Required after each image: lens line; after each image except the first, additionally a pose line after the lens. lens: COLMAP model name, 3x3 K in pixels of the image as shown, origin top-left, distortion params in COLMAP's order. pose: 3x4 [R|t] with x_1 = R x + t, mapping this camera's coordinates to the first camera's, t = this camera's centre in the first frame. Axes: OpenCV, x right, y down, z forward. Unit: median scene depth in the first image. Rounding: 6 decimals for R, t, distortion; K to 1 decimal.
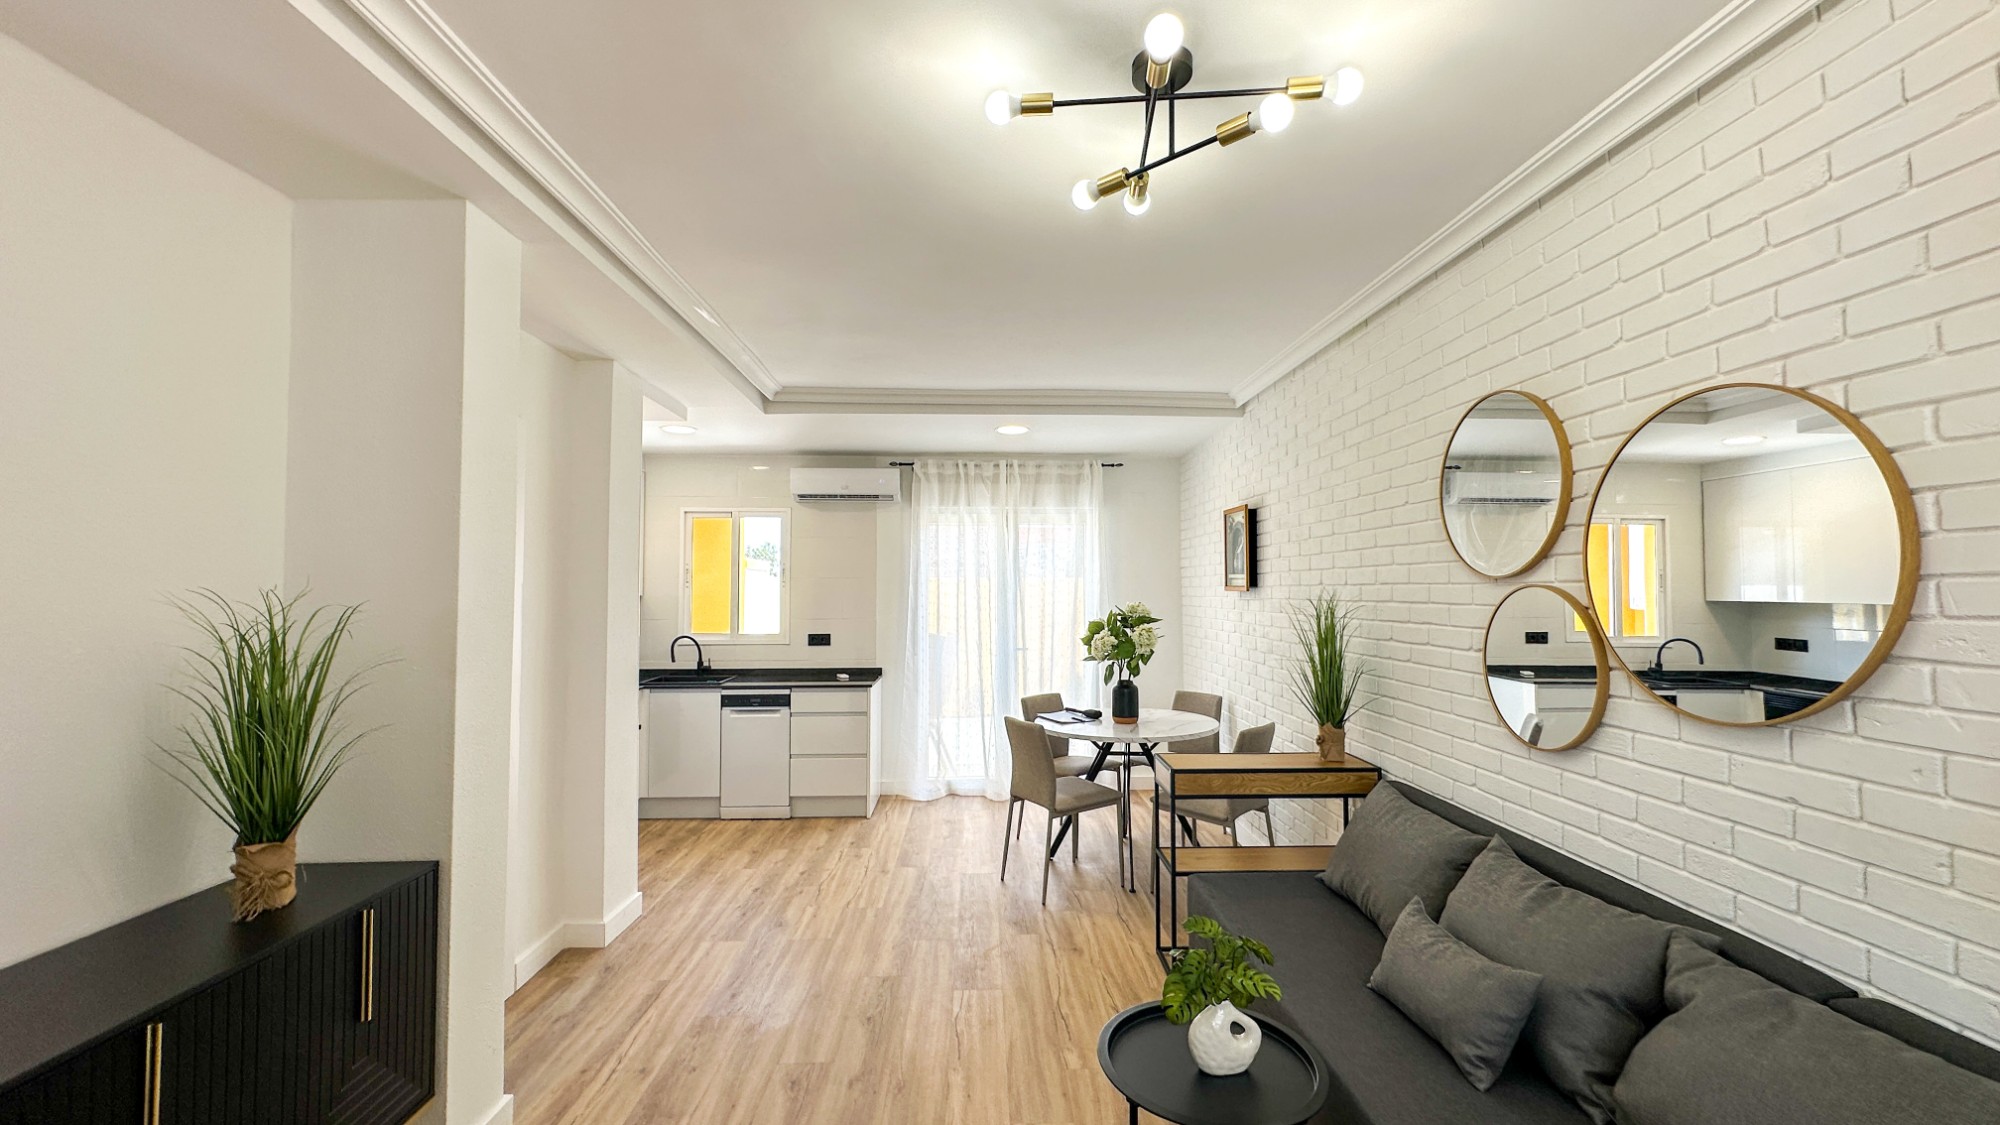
lens RADIAL K [[803.4, 0, 994.9], [0, 803.4, 560.2], [0, 0, 1]] dist [0.001183, 0.000190]
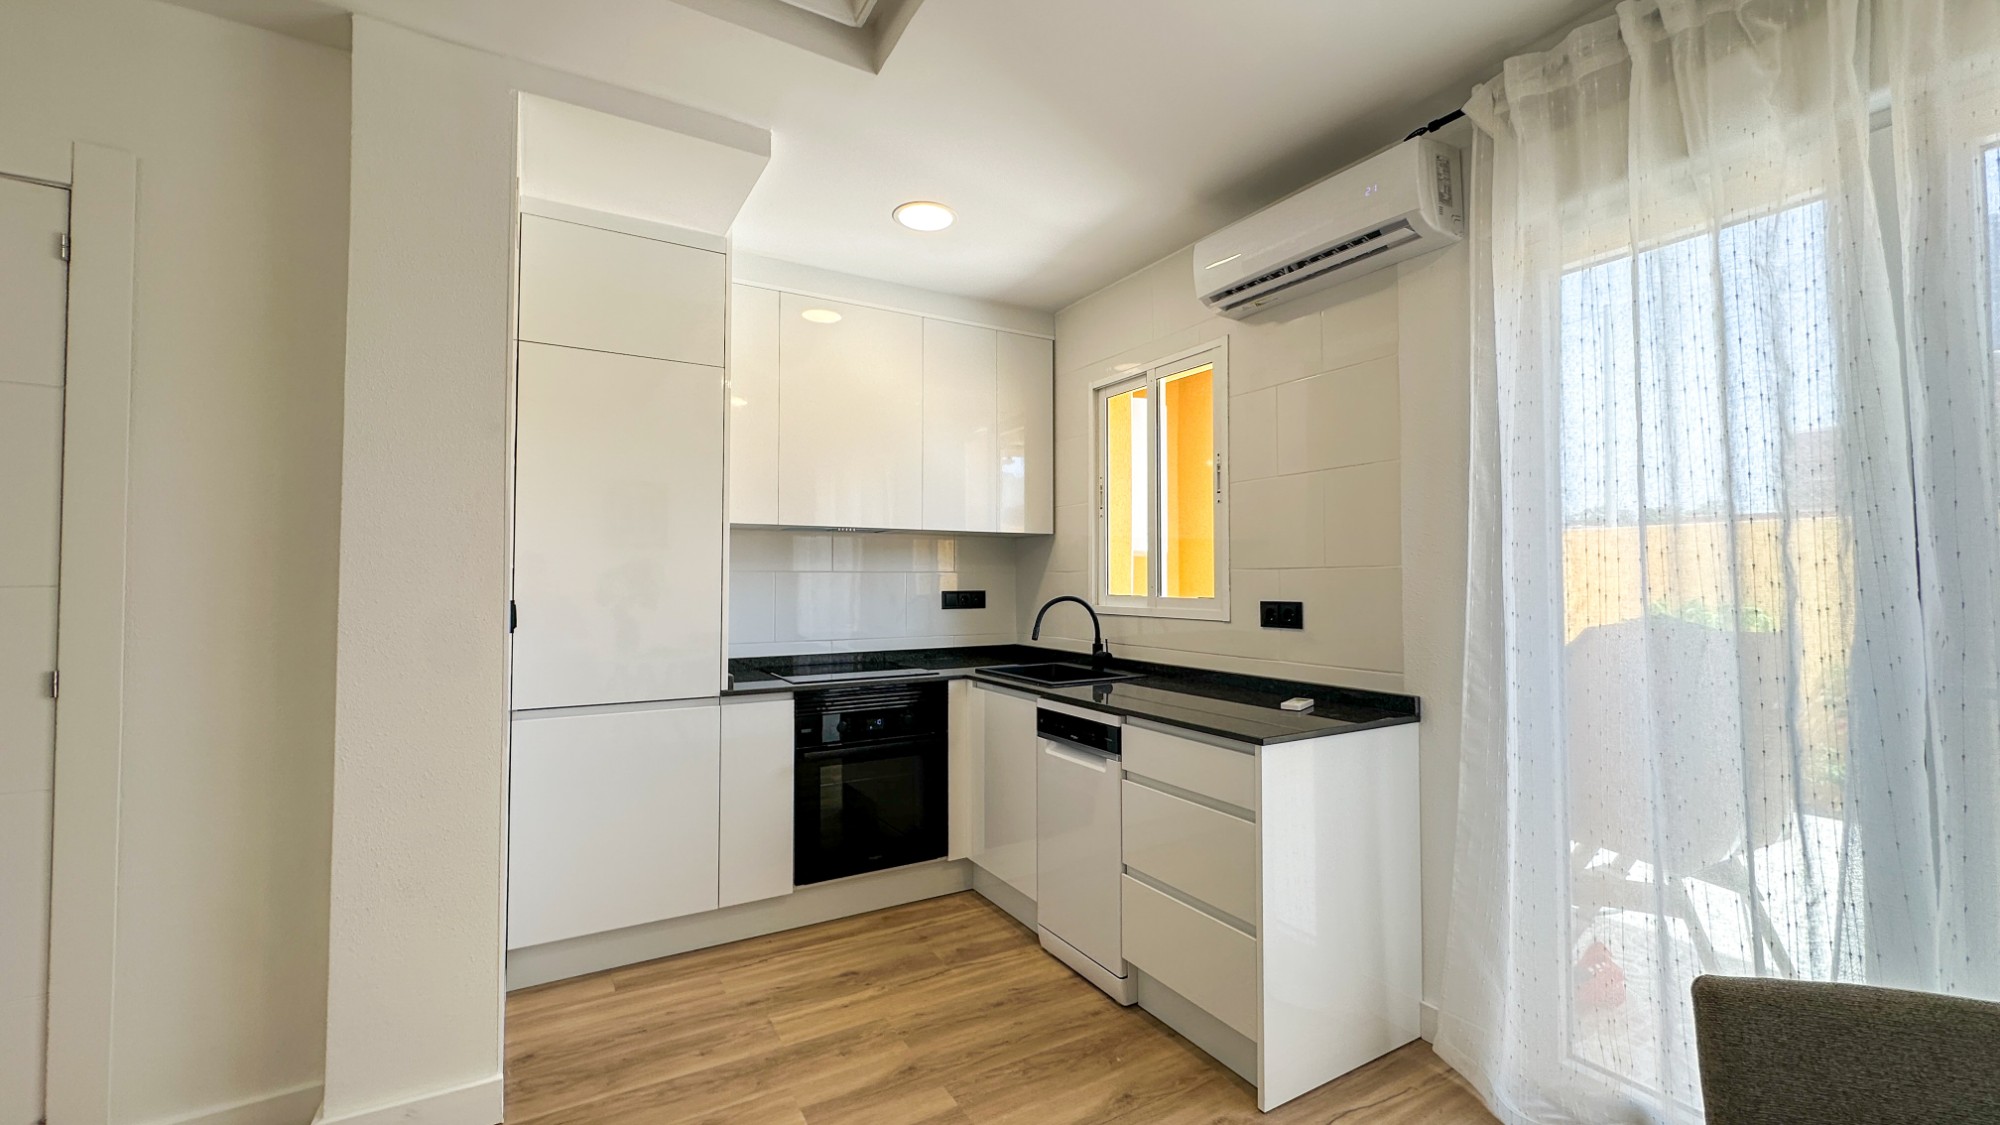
lens RADIAL K [[797.7, 0, 999.6], [0, 797.7, 555.5], [0, 0, 1]] dist [-0.000358, -0.000249]
pose [[0.479215, -0.025217, -0.877335, 0.204212], [0.031856, 0.999428, -0.011326, 0.144983], [0.877119, -0.022520, 0.479745, 1.429695]]
